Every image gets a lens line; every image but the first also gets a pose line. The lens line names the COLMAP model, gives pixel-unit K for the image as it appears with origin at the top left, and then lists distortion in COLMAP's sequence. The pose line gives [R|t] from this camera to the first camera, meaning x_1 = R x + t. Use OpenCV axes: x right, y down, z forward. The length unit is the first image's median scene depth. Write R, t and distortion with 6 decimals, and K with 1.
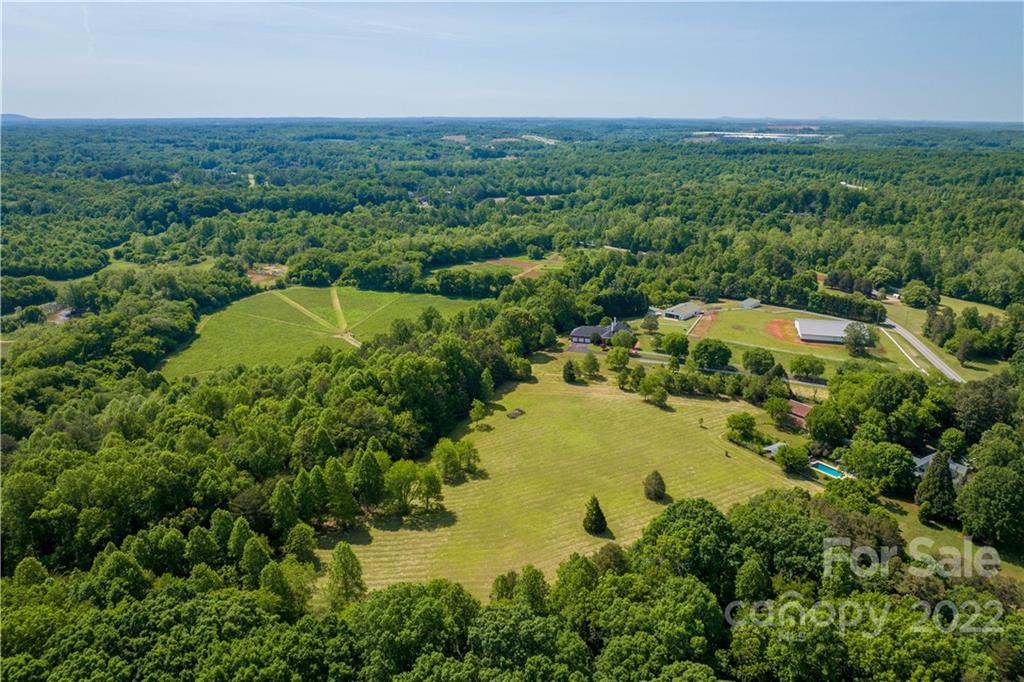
lens RADIAL K [[811.3, 0, 512.0], [0, 811.3, 341.0], [0, 0, 1]] dist [-0.004371, -0.002088]
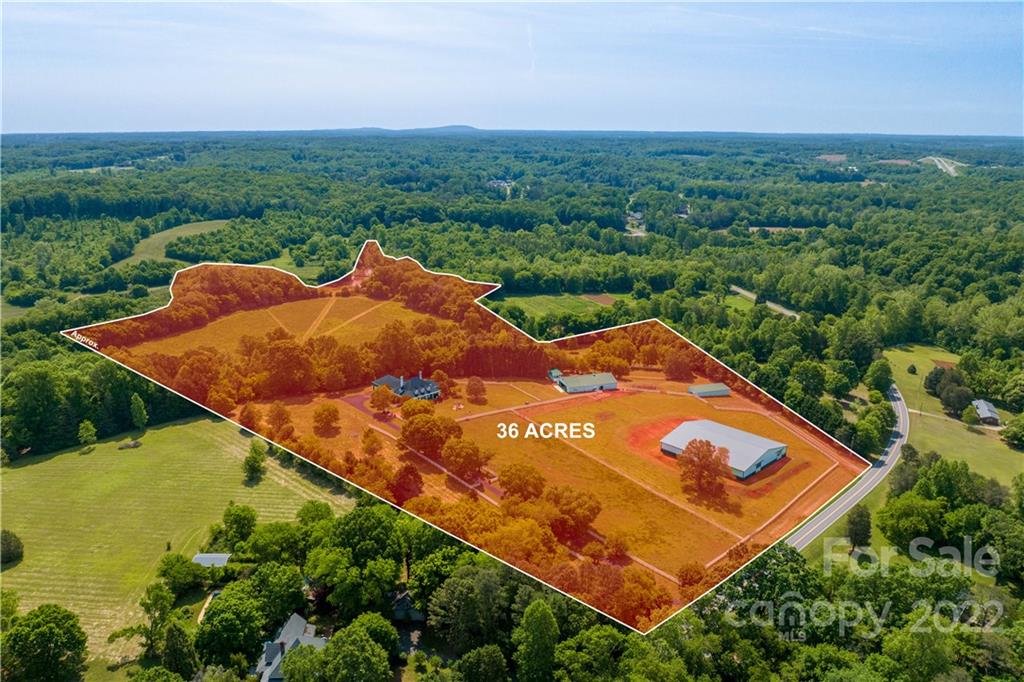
lens RADIAL K [[811.3, 0, 512.0], [0, 811.3, 341.0], [0, 0, 1]] dist [-0.004371, -0.002088]
pose [[0.809532, 0.150442, -0.567473, 0.364749], [-0.158407, 0.986731, 0.035614, -0.057246], [0.565301, 0.061061, 0.822621, 0.183144]]
